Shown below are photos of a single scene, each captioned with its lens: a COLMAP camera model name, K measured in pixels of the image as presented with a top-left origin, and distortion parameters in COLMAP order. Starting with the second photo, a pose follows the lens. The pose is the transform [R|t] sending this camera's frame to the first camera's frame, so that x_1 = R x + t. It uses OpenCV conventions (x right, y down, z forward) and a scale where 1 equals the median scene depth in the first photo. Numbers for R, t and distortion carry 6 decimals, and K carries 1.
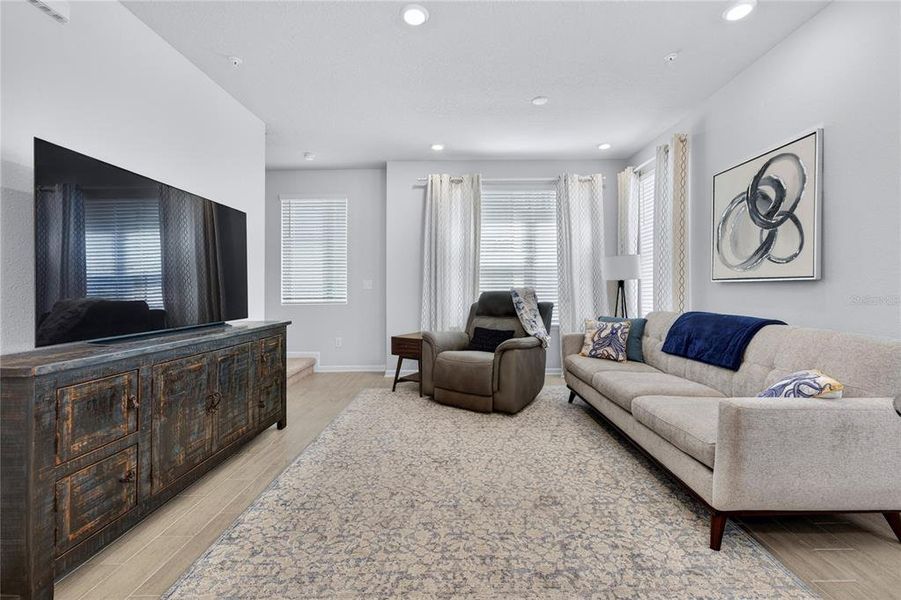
lens RADIAL K [[370.6, 0, 461.7], [0, 370.6, 282.6], [0, 0, 1]] dist [-0.012608, 0.006591]
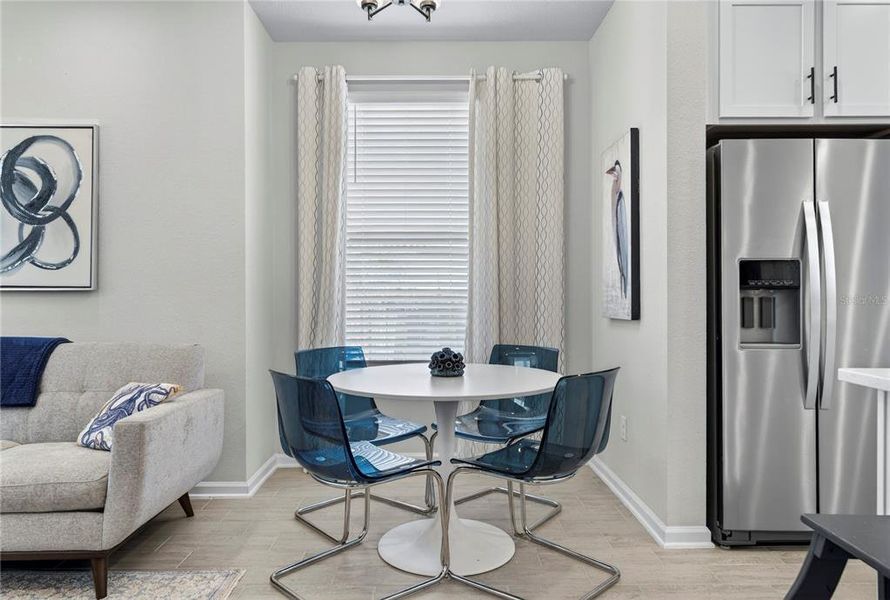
lens RADIAL K [[600.9, 0, 439.2], [0, 600.9, 295.6], [0, 0, 1]] dist [-0.003464, 0.003499]
pose [[0.003587, 0.004629, 0.999983, -0.420671], [-0.011120, 0.999928, -0.004588, 0.002427], [-0.999932, -0.011104, 0.003638, 0.116018]]
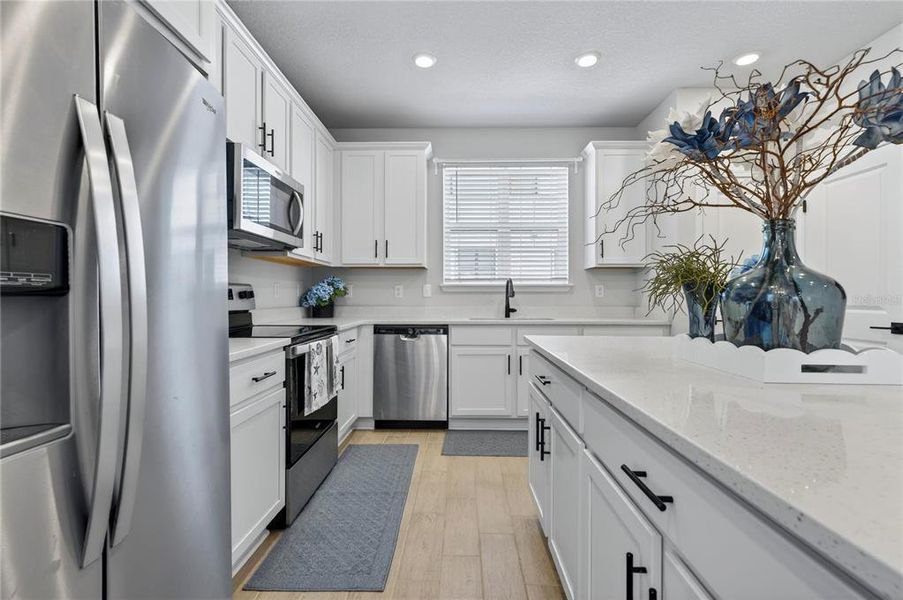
lens RADIAL K [[408.9, 0, 452.5], [0, 408.9, 297.1], [0, 0, 1]] dist [0.008205, 0.001952]
pose [[-0.999592, 0.007582, 0.027532, 0.264723], [0.007154, 0.999853, -0.015598, -0.010341], [-0.027646, -0.015394, -0.999499, -0.177910]]
